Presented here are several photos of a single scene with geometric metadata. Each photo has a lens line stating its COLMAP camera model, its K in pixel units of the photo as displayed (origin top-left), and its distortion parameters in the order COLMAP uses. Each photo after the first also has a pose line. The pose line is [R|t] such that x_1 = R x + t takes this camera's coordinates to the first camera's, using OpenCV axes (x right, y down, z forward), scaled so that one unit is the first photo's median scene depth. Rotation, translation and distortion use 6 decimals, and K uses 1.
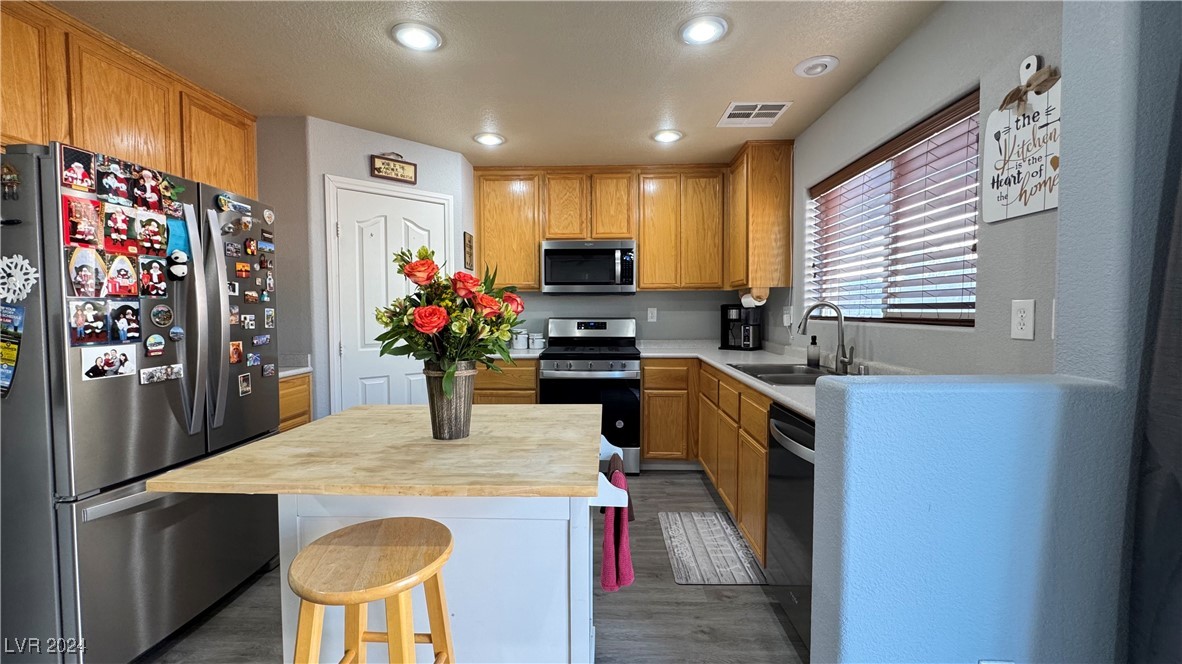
lens RADIAL K [[470.6, 0, 591.7], [0, 470.6, 331.6], [0, 0, 1]] dist [-0.002707, 0.000544]
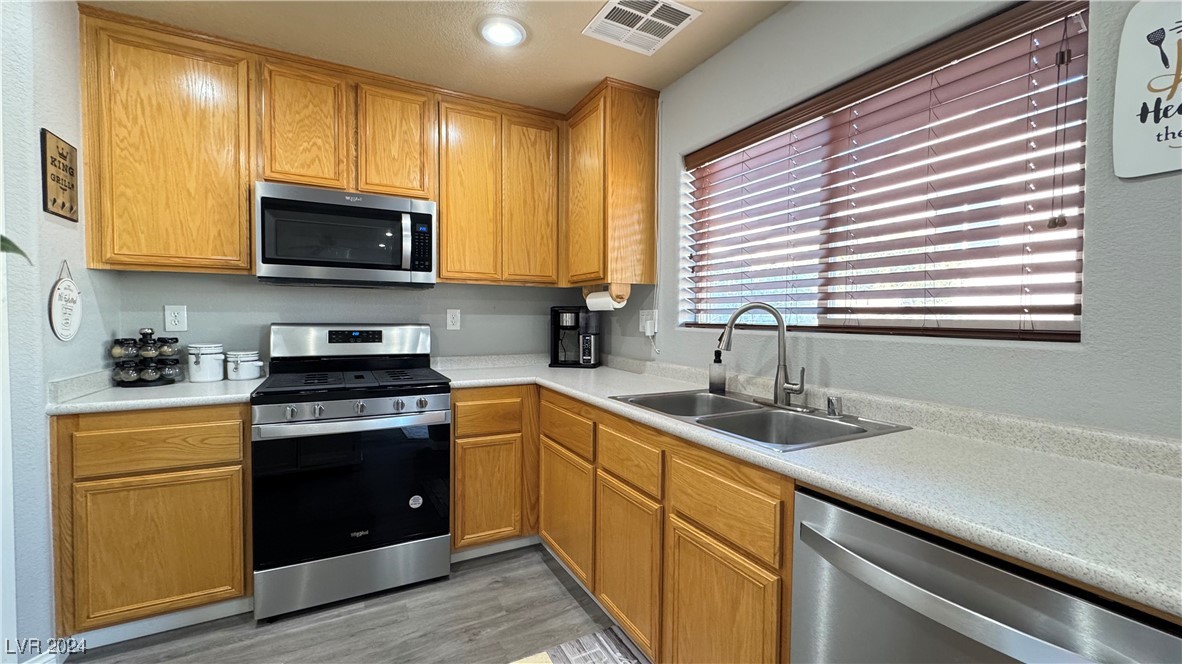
lens RADIAL K [[470.6, 0, 591.7], [0, 470.6, 331.6], [0, 0, 1]] dist [-0.002707, 0.000544]
pose [[0.867869, -0.004618, 0.496772, -0.041828], [0.010112, 0.999914, -0.008370, -0.012277], [-0.496691, 0.012287, 0.867841, 0.360435]]
